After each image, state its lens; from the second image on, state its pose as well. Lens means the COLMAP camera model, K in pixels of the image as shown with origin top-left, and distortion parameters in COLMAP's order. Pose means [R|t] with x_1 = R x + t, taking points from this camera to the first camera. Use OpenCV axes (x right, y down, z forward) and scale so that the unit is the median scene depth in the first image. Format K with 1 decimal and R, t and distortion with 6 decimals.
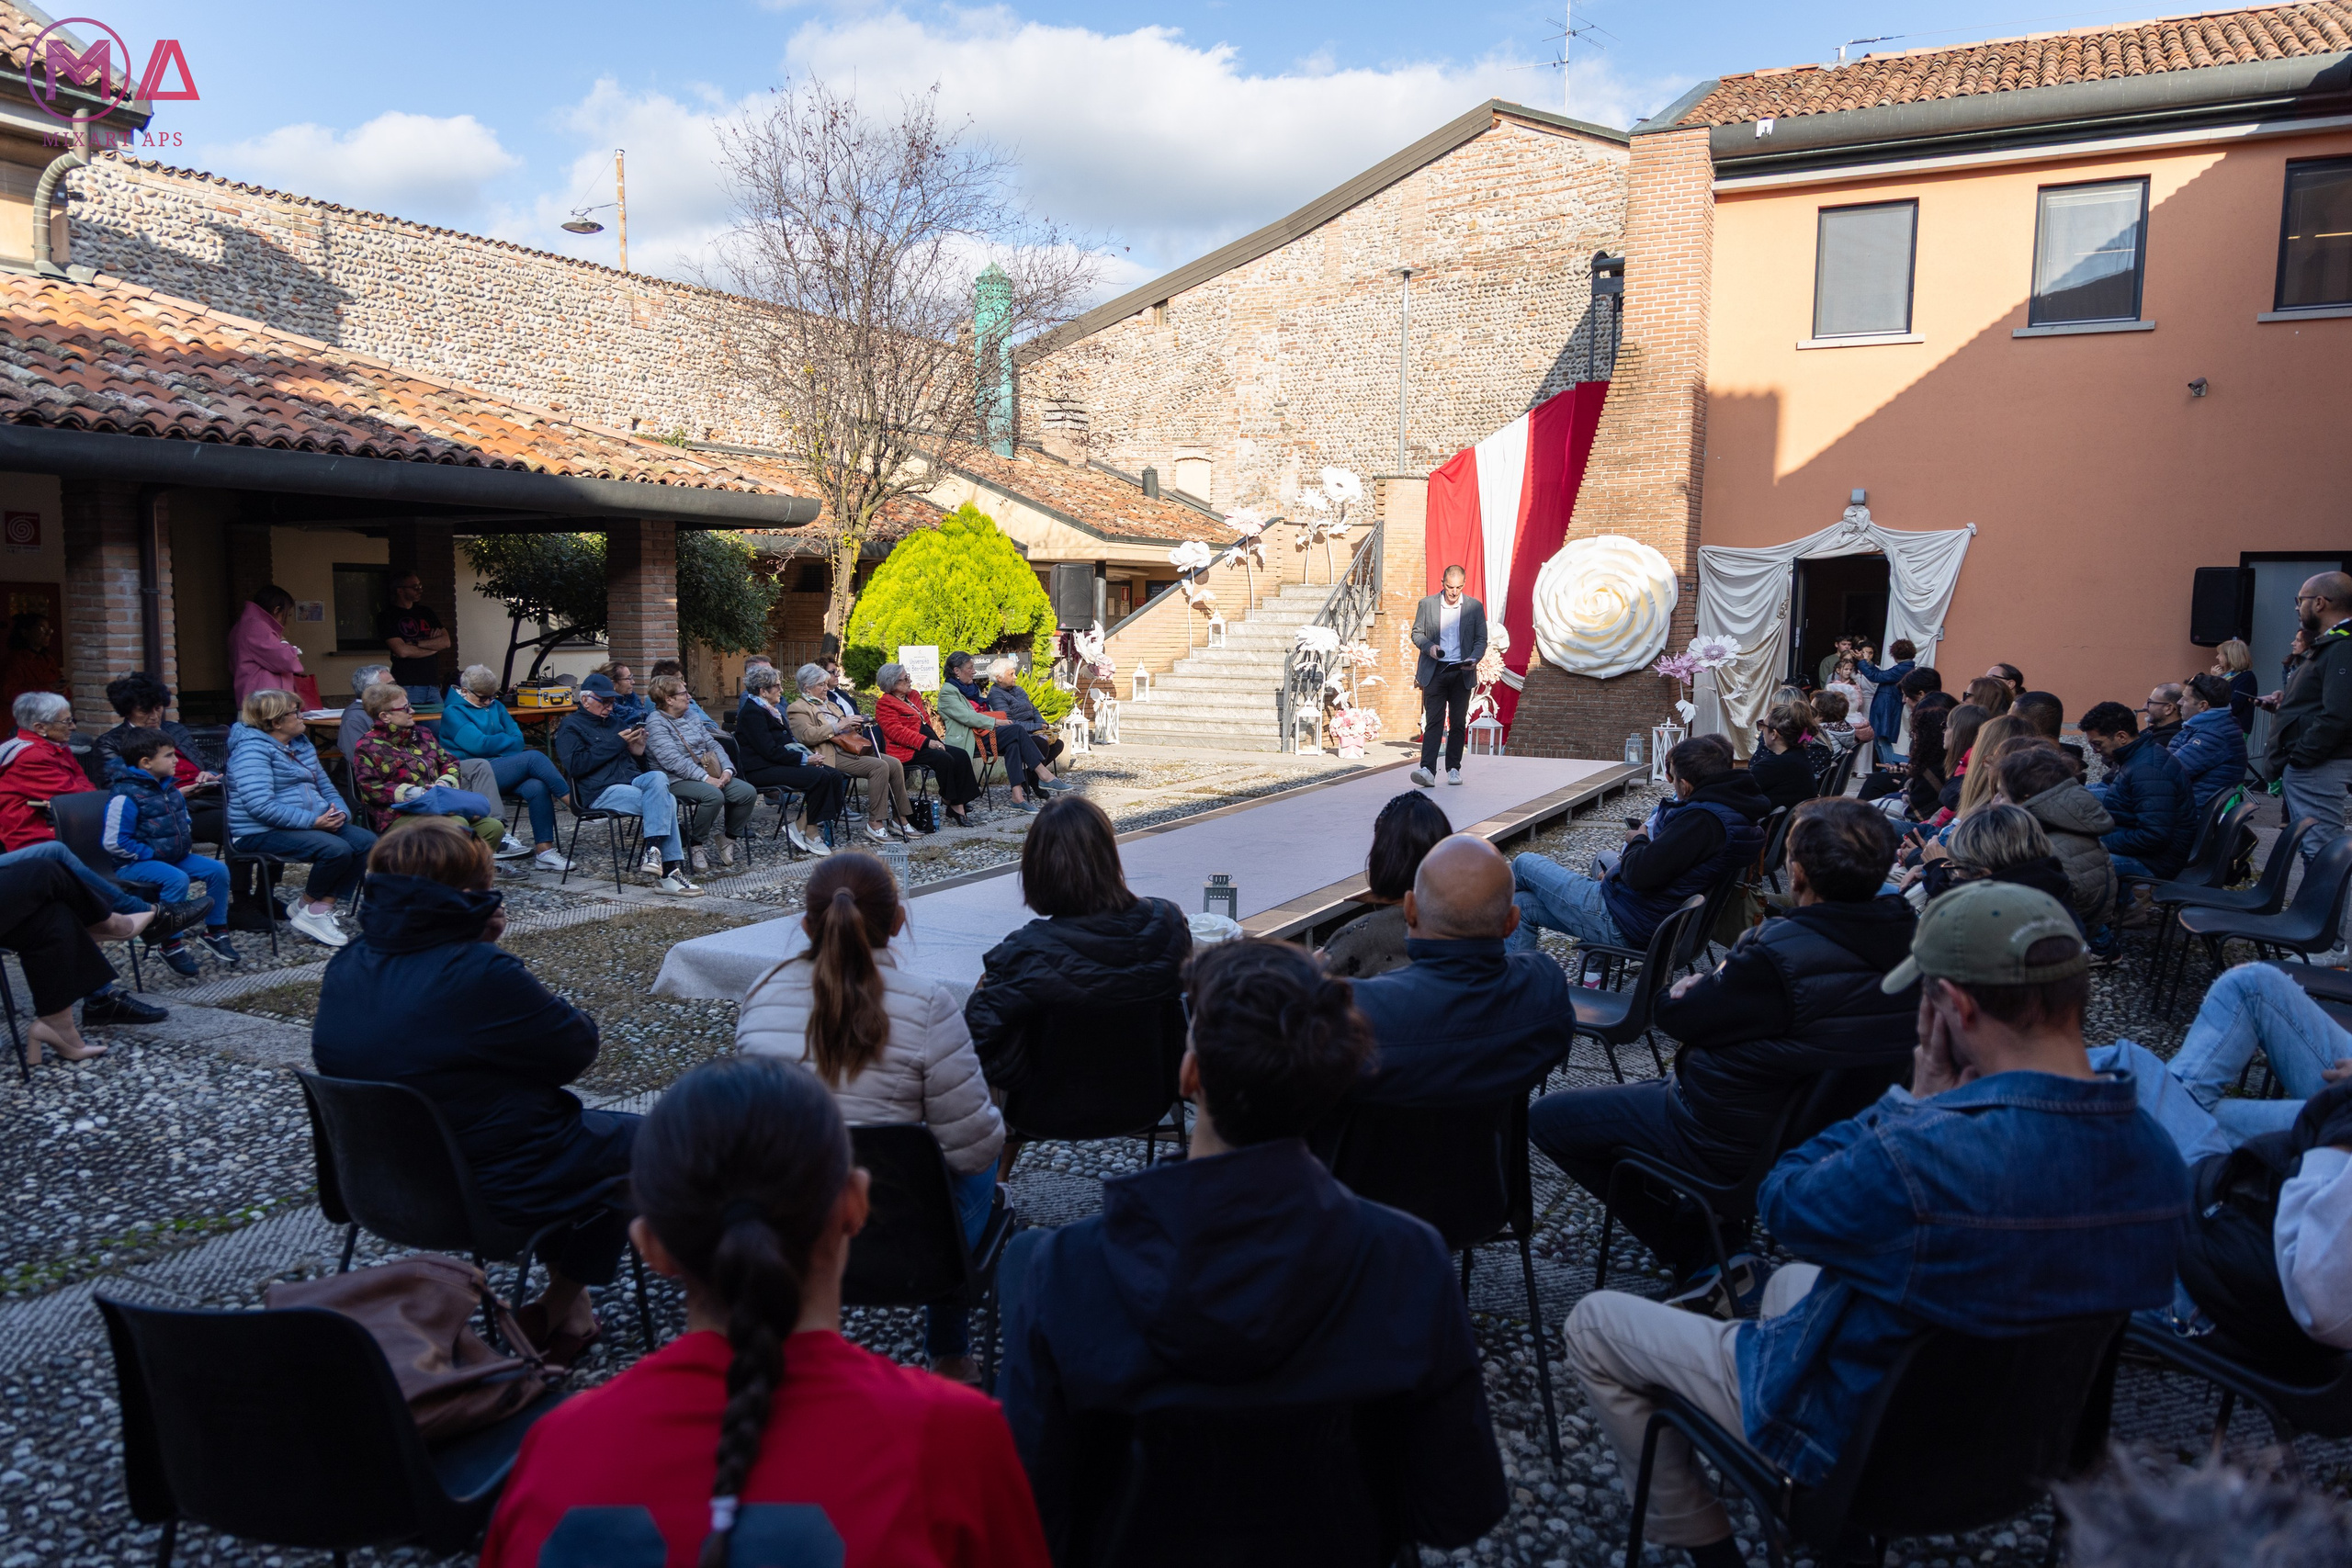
lens RADIAL K [[1594.7, 0, 1176.0], [0, 1594.7, 784.0], [0, 0, 1]] dist [0.005609, 0.007117]
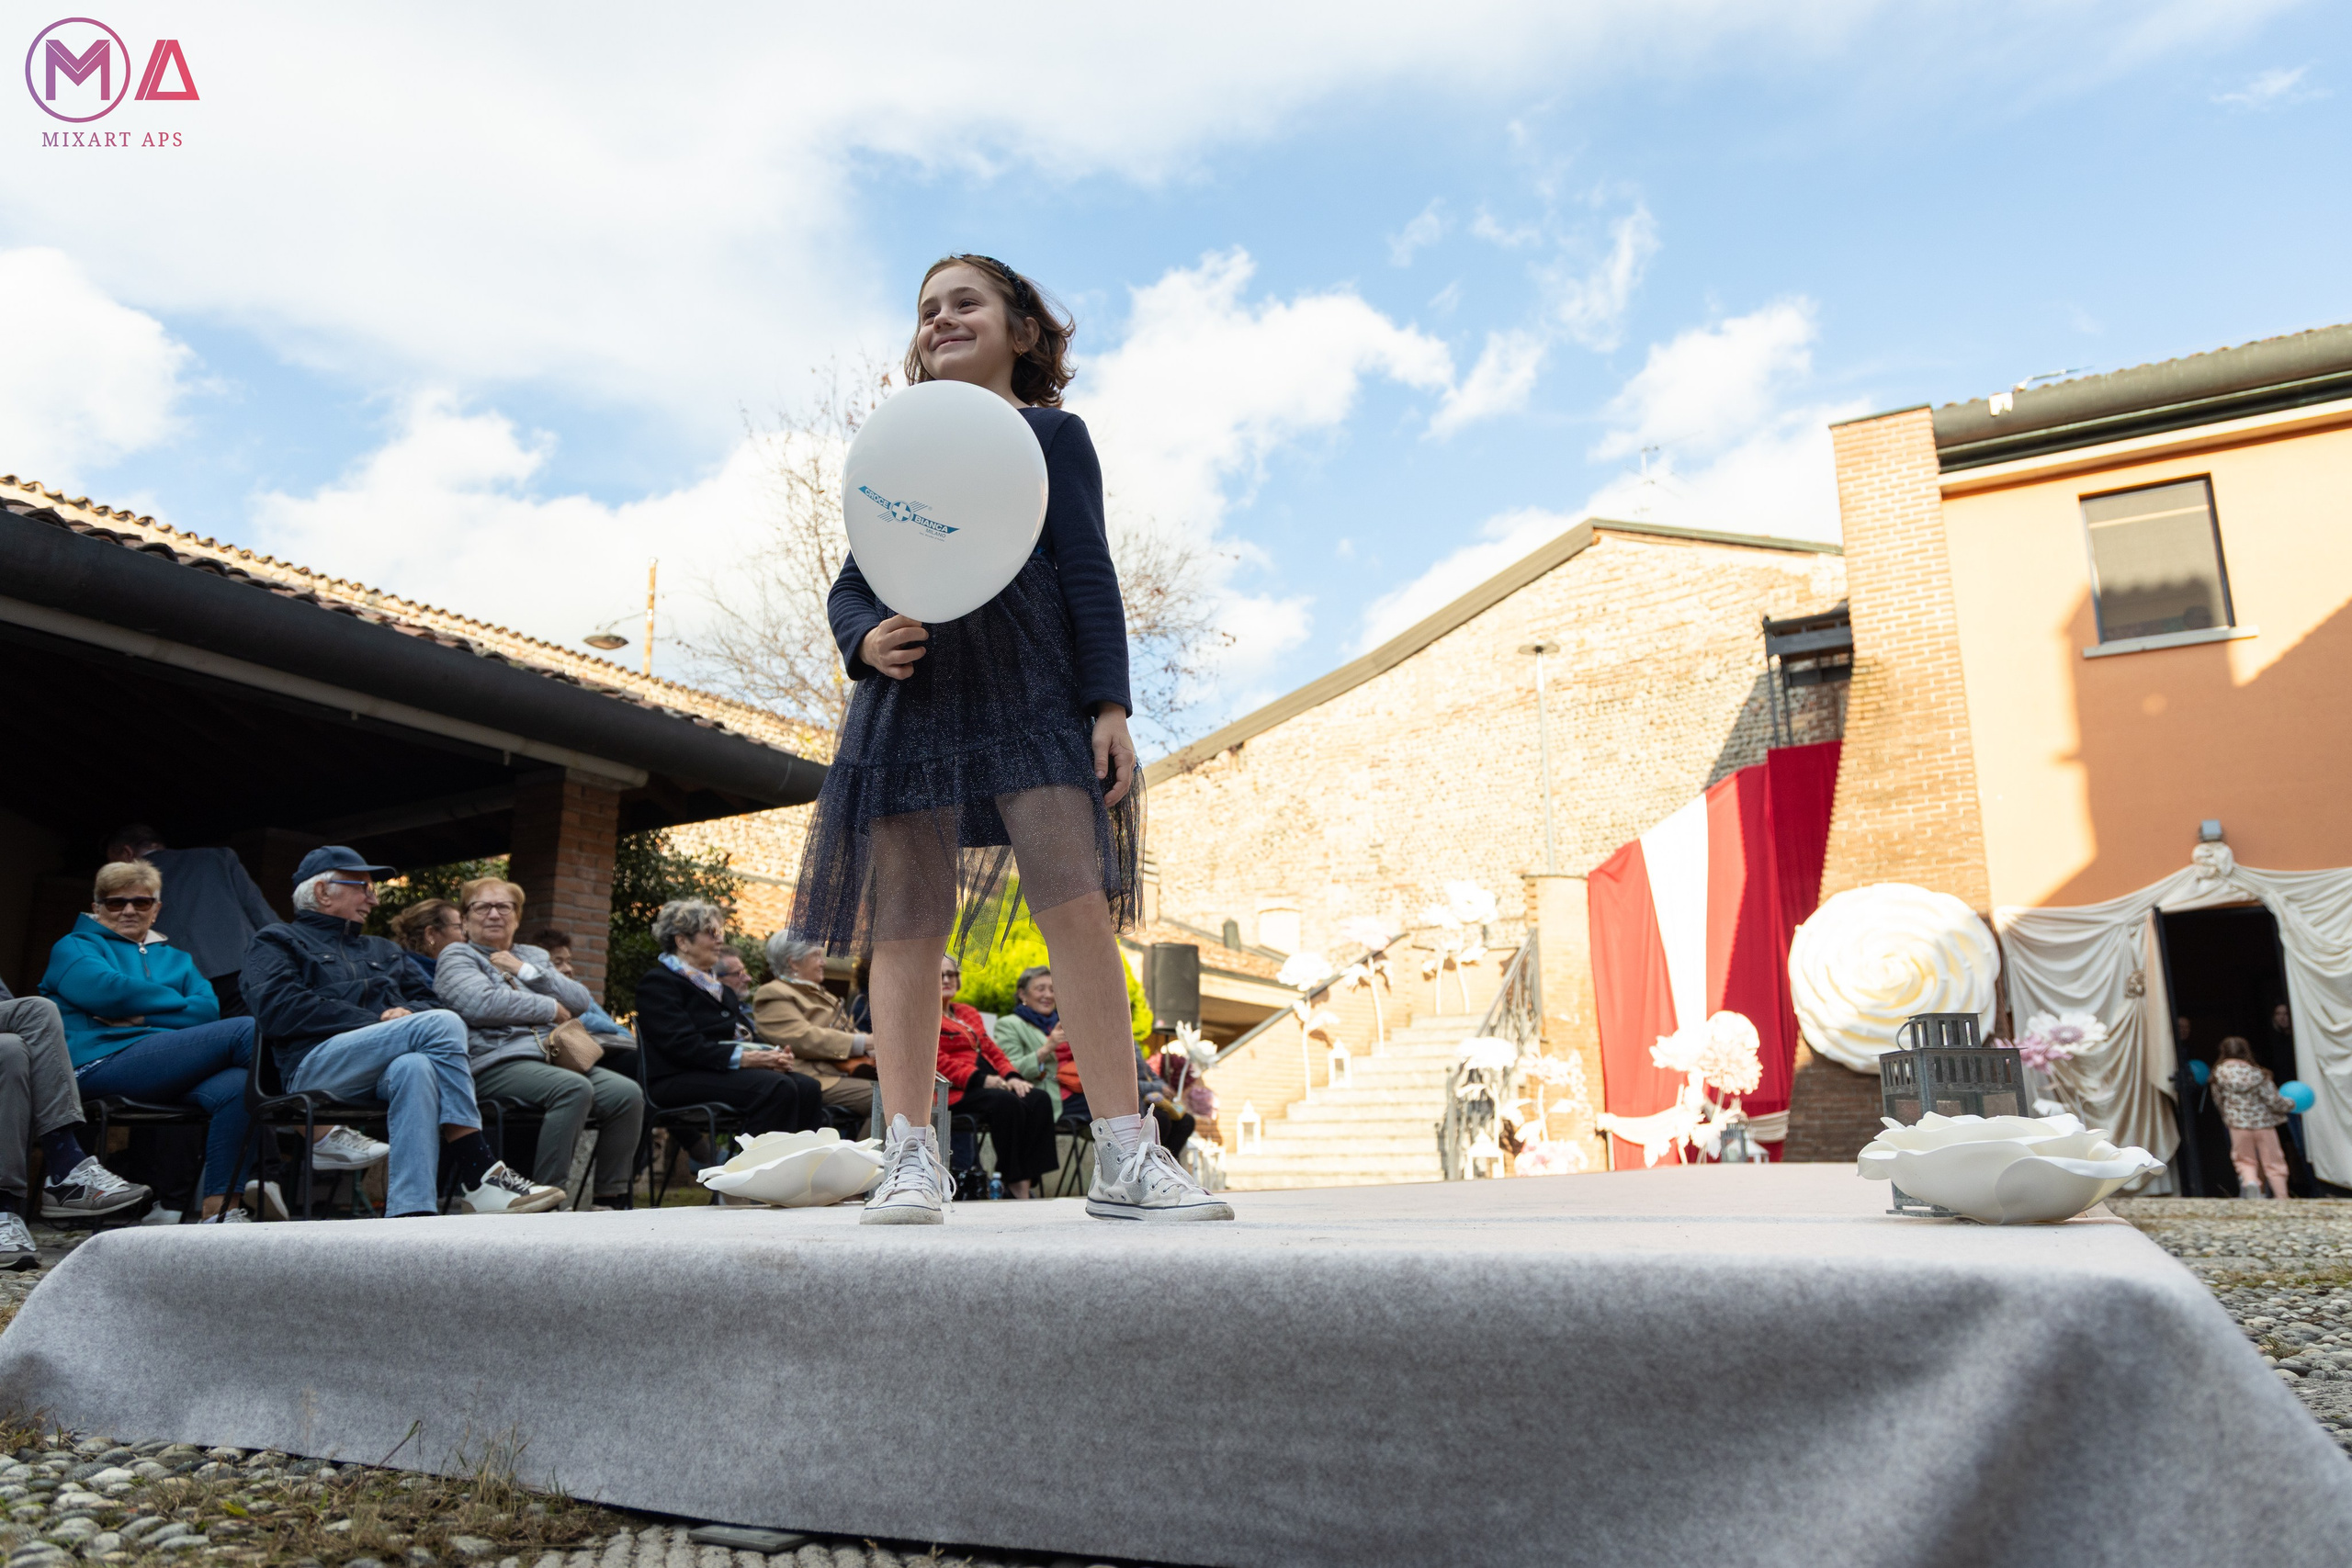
lens RADIAL K [[1594.7, 0, 1176.0], [0, 1594.7, 784.0], [0, 0, 1]] dist [0.005609, 0.007117]
pose [[0.999363, -0.024700, -0.025748, -0.036090], [0.014826, 0.943865, -0.329999, 0.036062], [0.032454, 0.329408, 0.943630, 0.230515]]
